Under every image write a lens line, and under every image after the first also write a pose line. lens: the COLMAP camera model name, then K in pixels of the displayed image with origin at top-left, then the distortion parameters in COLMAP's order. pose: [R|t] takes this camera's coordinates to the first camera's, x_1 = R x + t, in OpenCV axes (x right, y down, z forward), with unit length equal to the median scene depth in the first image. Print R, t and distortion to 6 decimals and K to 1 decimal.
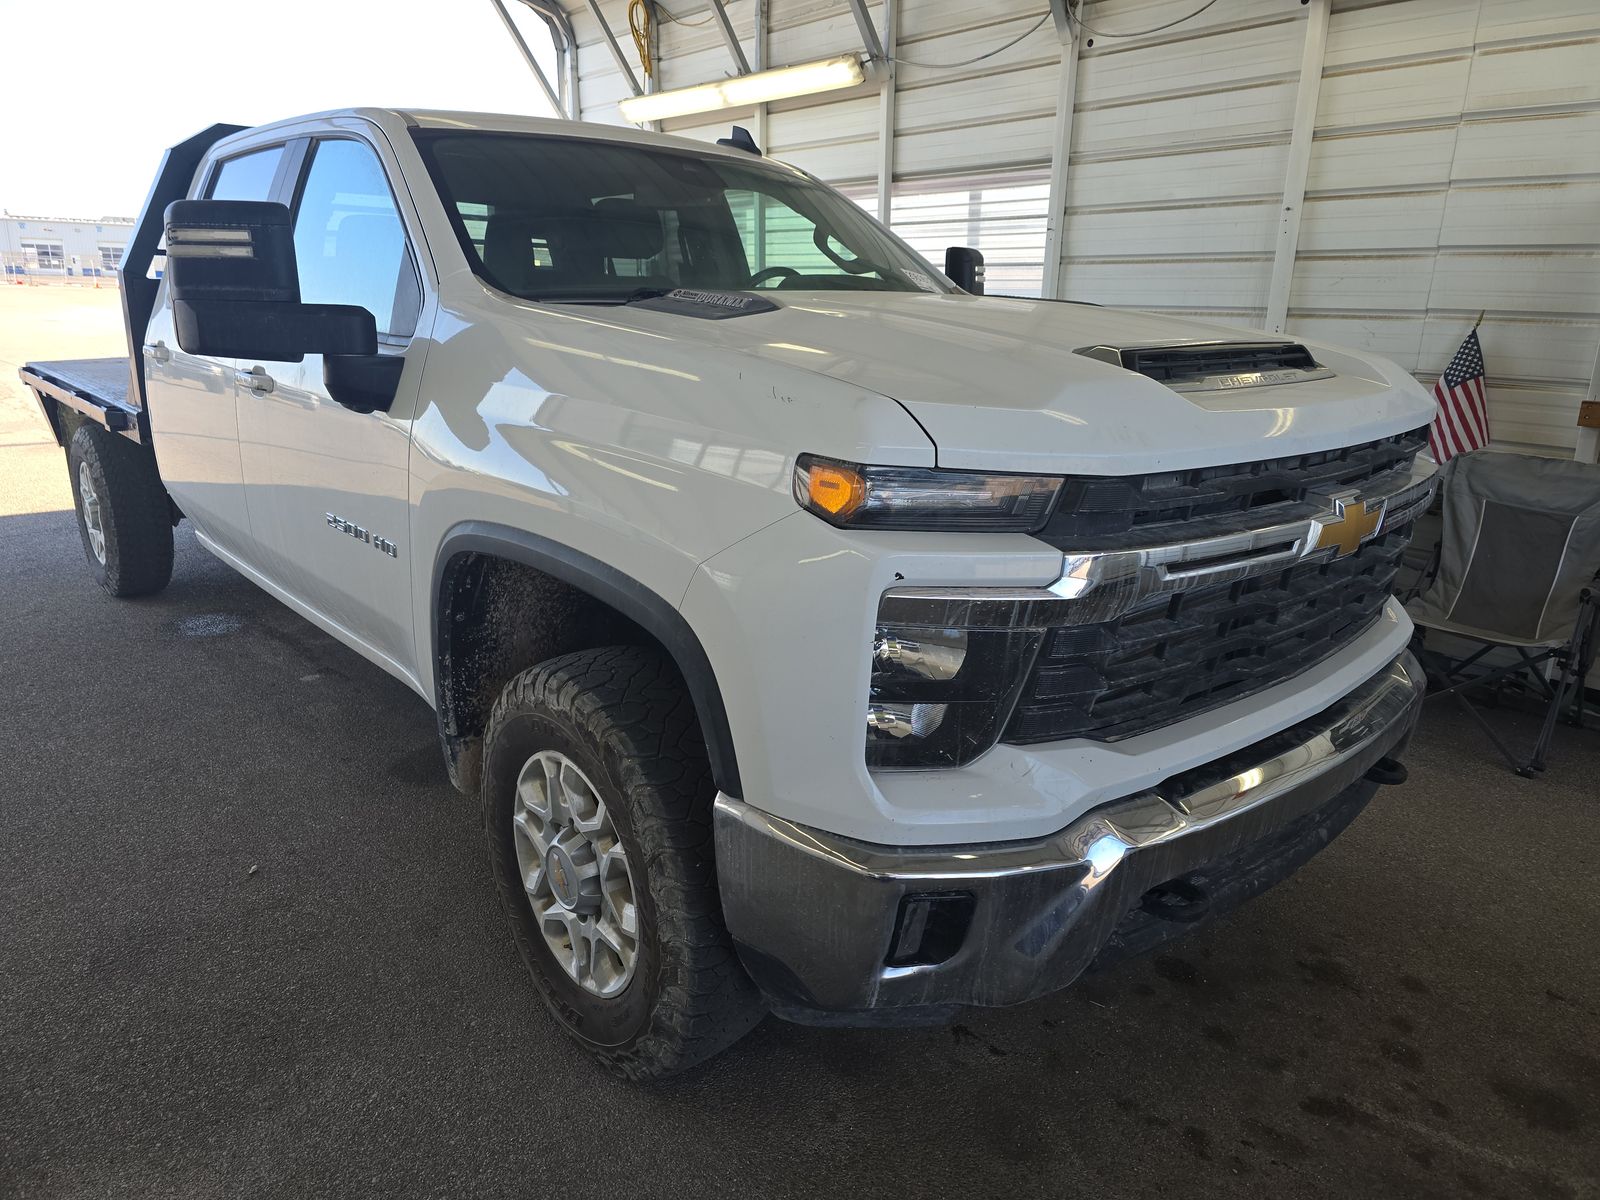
lens RADIAL K [[1097.6, 0, 788.2], [0, 1097.6, 596.2], [0, 0, 1]] dist [0.067701, -0.057965]
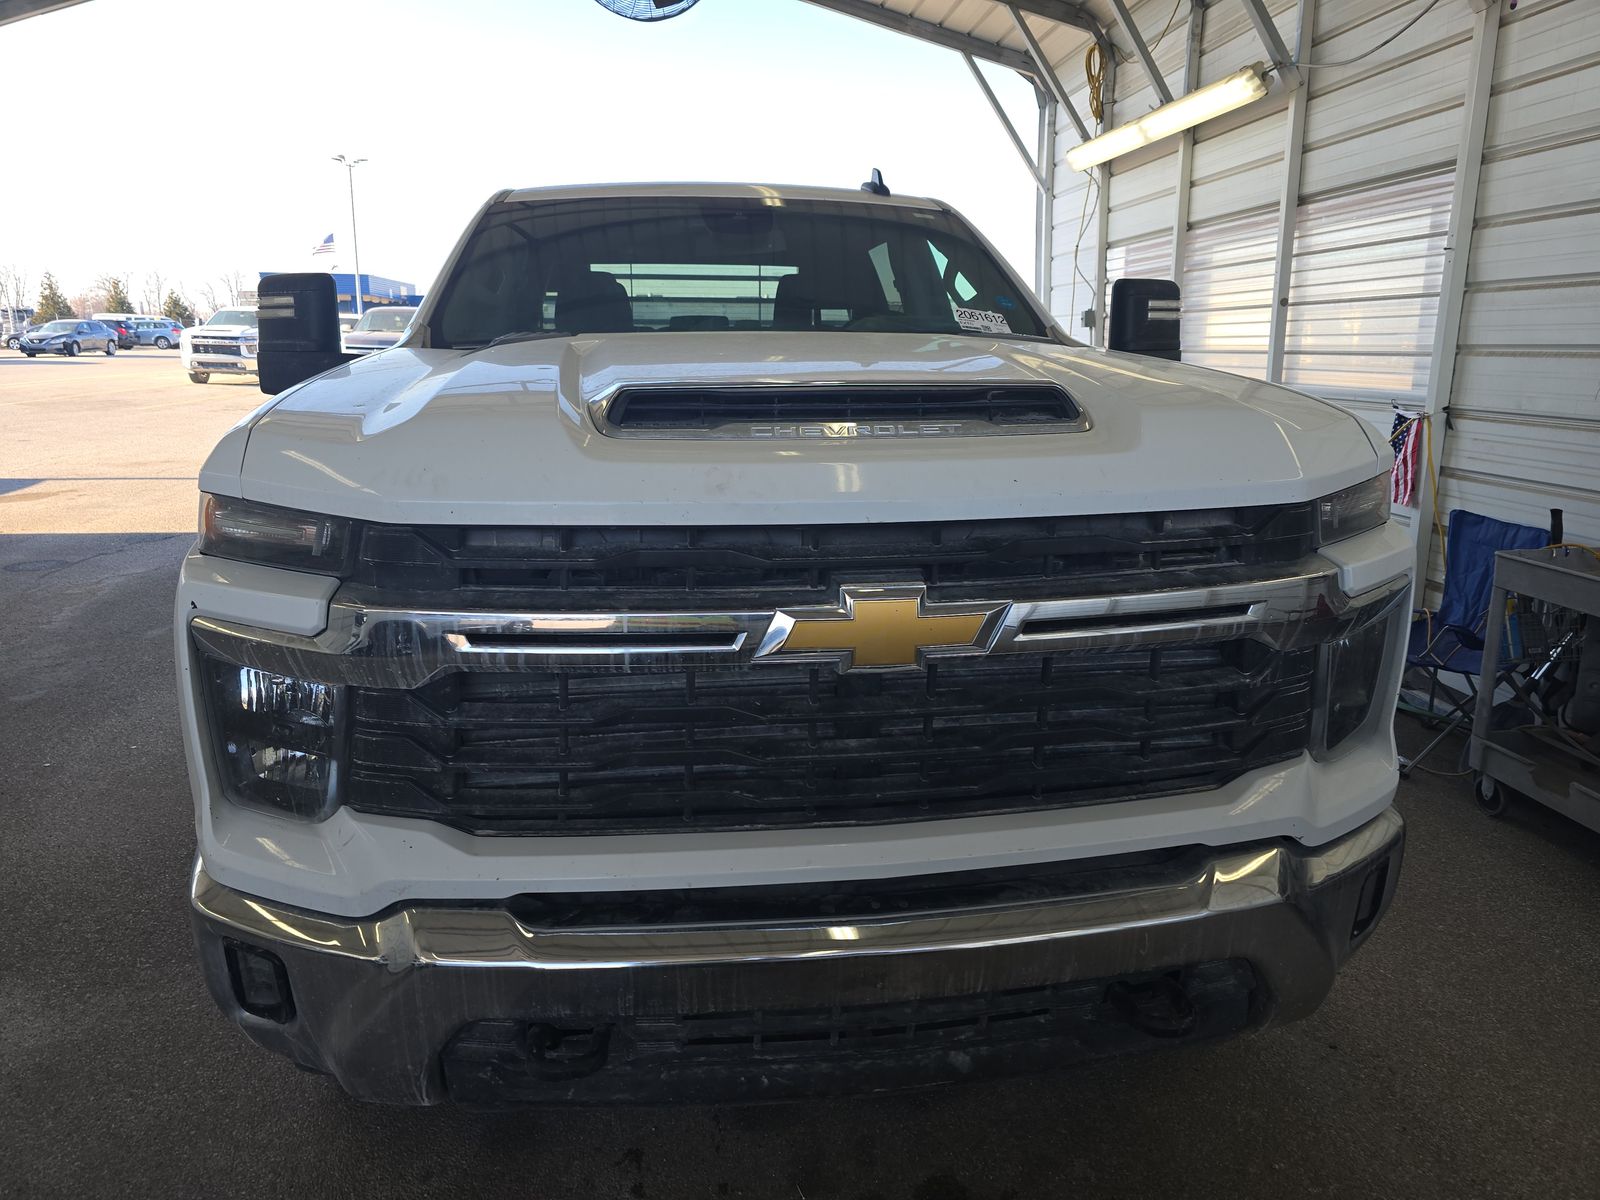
lens RADIAL K [[1097.6, 0, 803.9], [0, 1097.6, 588.8], [0, 0, 1]] dist [0.067701, -0.057965]
pose [[0.823797, 0.103571, -0.557343, 0.323092], [-0.135355, 0.990668, -0.015971, -0.026460], [0.550488, 0.088596, 0.830129, 0.136410]]
